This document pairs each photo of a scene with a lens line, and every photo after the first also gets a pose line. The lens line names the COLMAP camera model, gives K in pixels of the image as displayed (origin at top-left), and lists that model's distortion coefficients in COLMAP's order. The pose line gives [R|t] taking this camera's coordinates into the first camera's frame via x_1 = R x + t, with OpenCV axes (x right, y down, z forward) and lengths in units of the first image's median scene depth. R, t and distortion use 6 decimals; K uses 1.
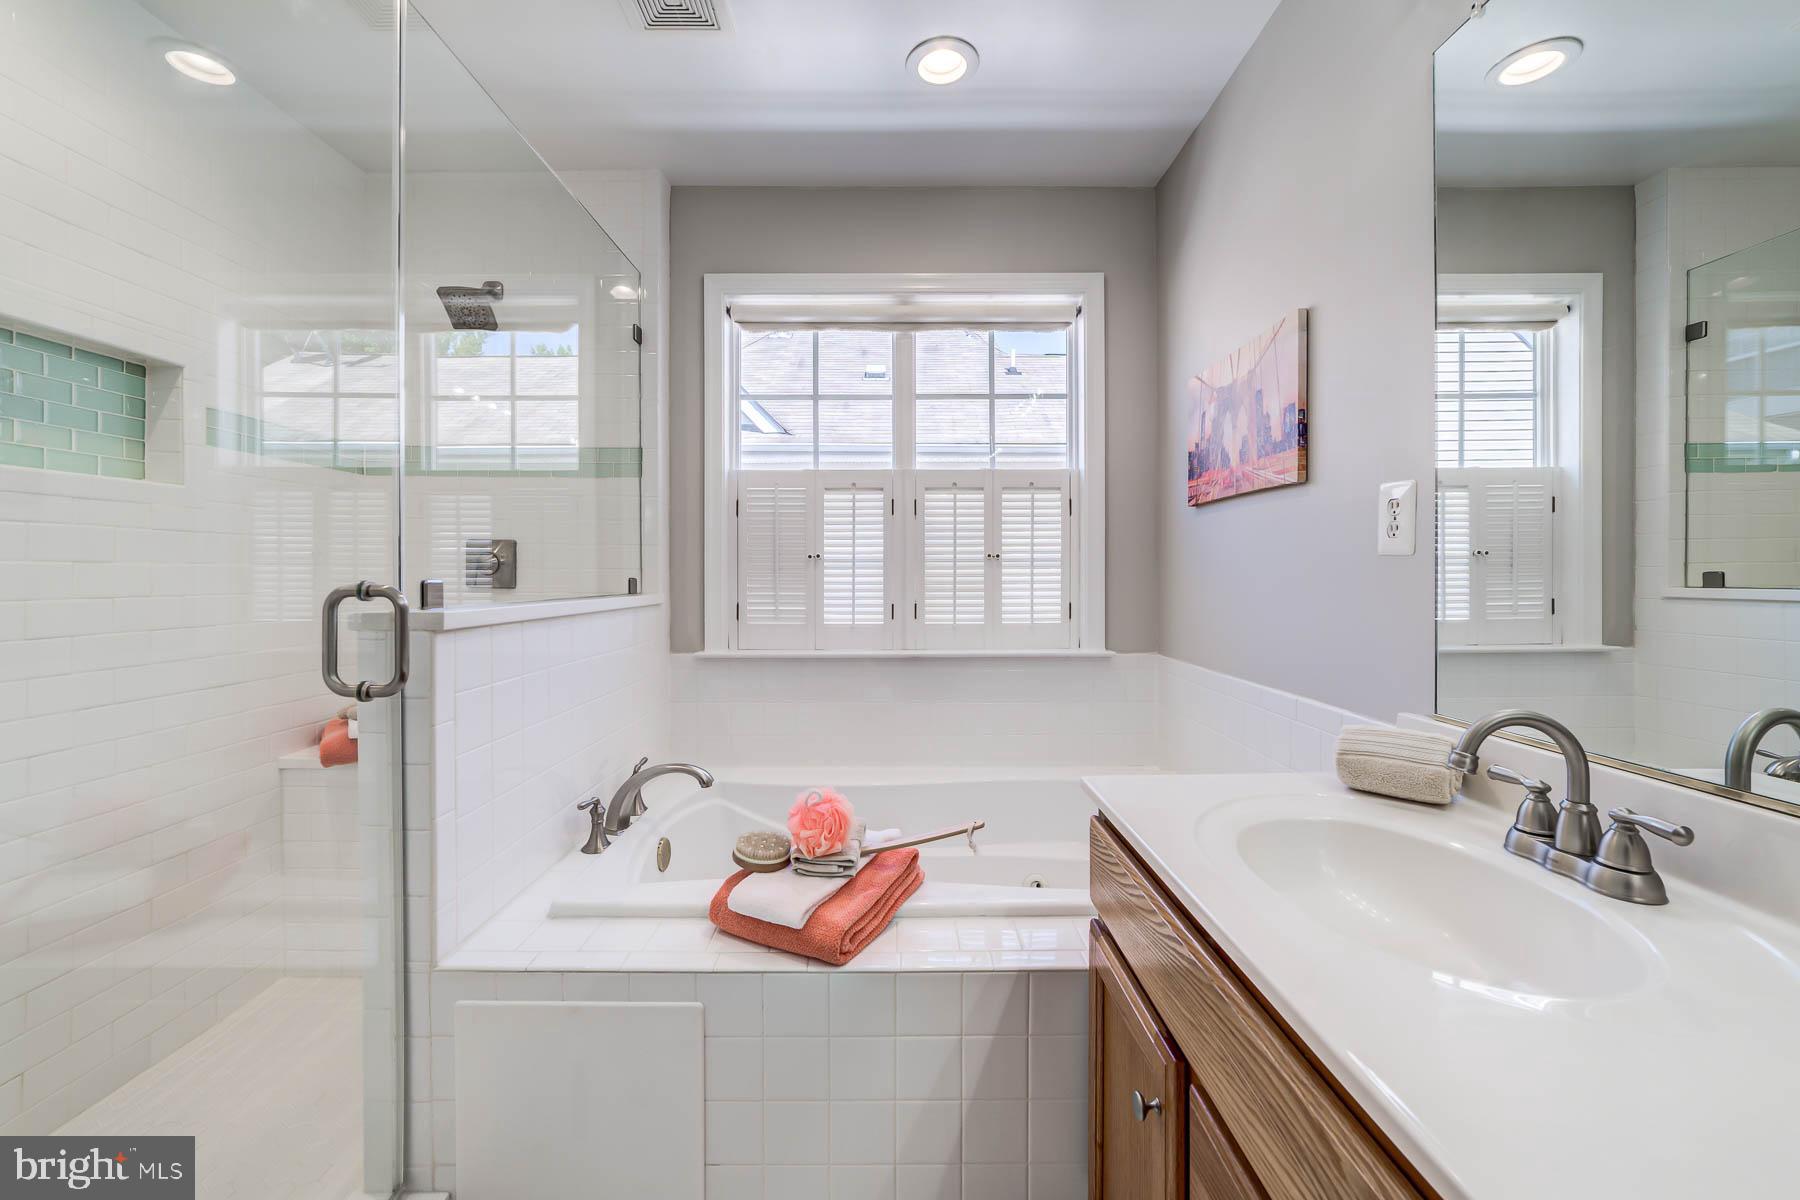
lens RADIAL K [[699.2, 0, 893.5], [0, 699.2, 586.7], [0, 0, 1]] dist [-0.006924, 0.002053]
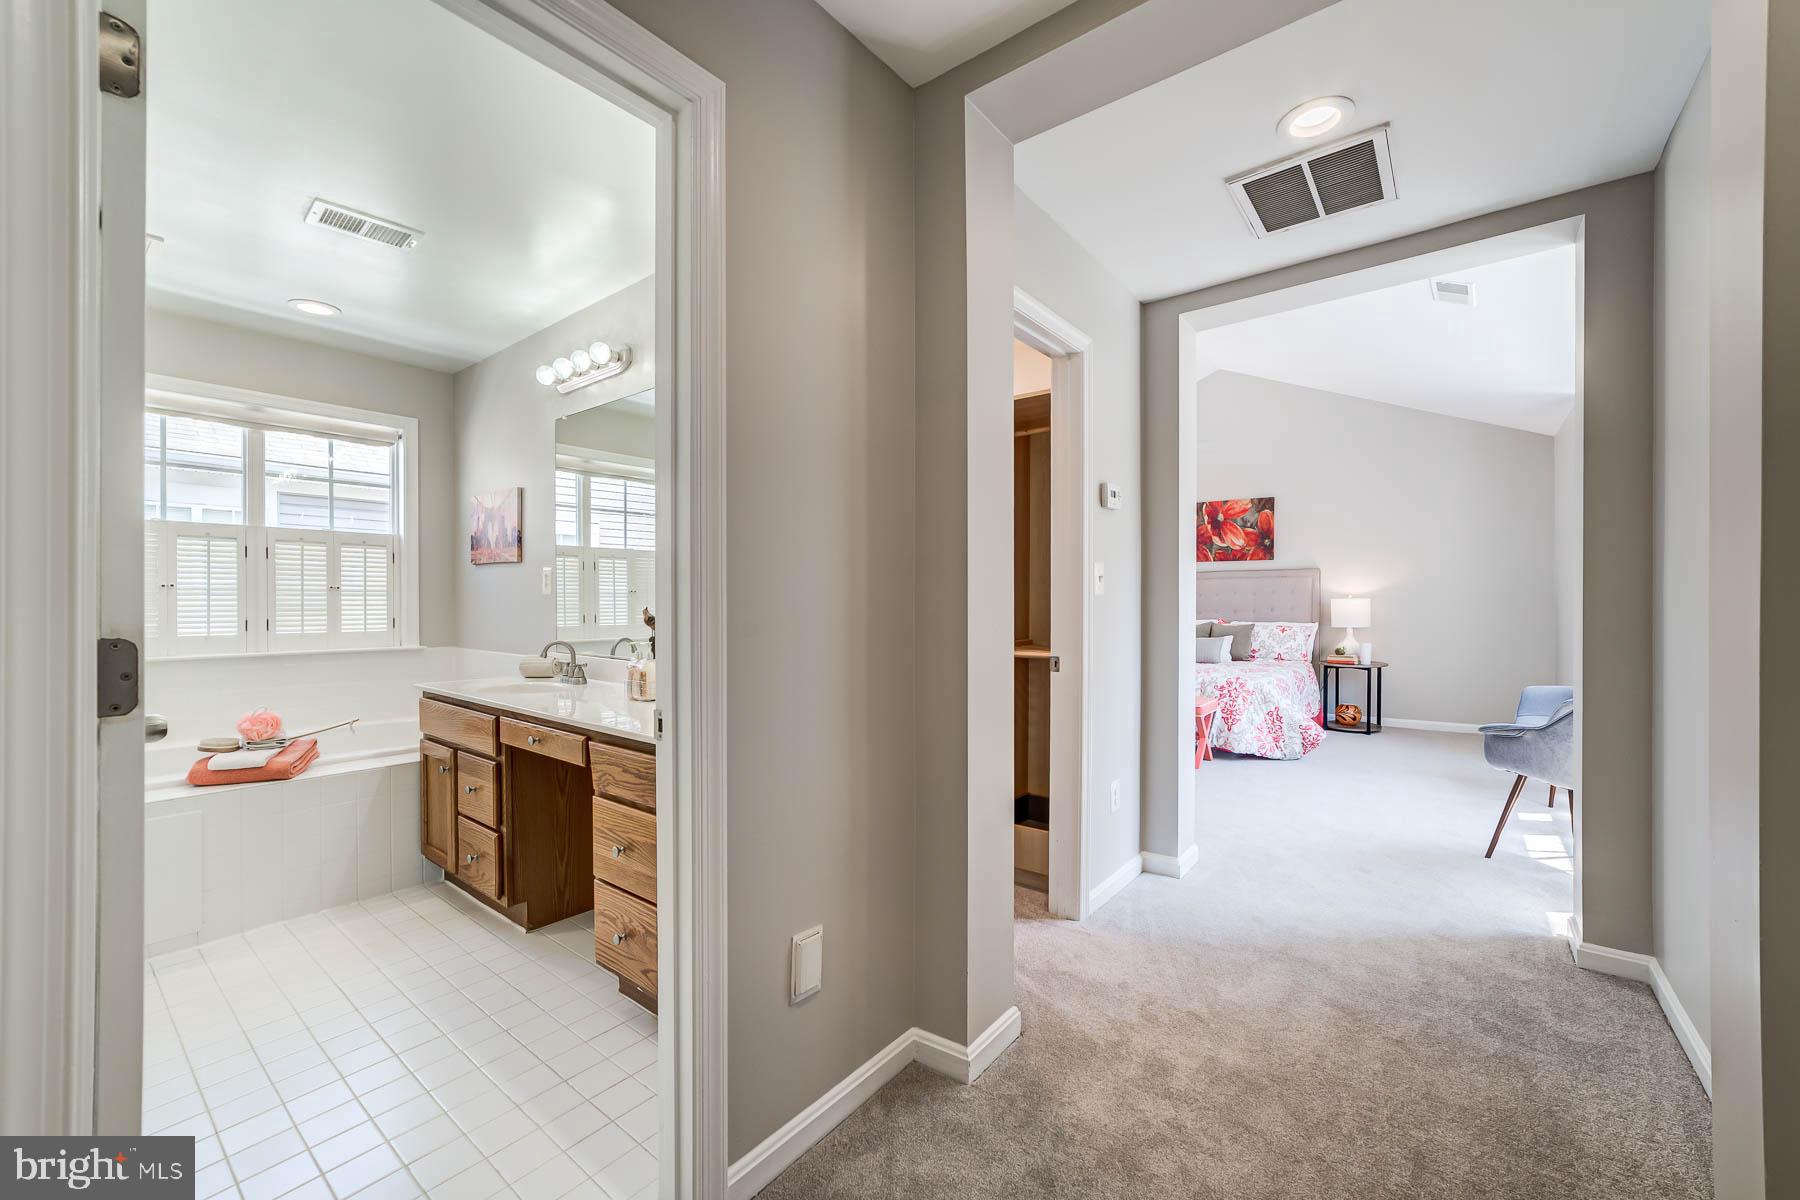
lens RADIAL K [[699.2, 0, 890.9], [0, 699.2, 607.1], [0, 0, 1]] dist [-0.006924, 0.002053]
pose [[0.617770, -0.000927, 0.786358, -0.304607], [0.007423, 0.999962, -0.004653, 0.013615], [-0.786324, 0.008711, 0.617753, -0.896823]]
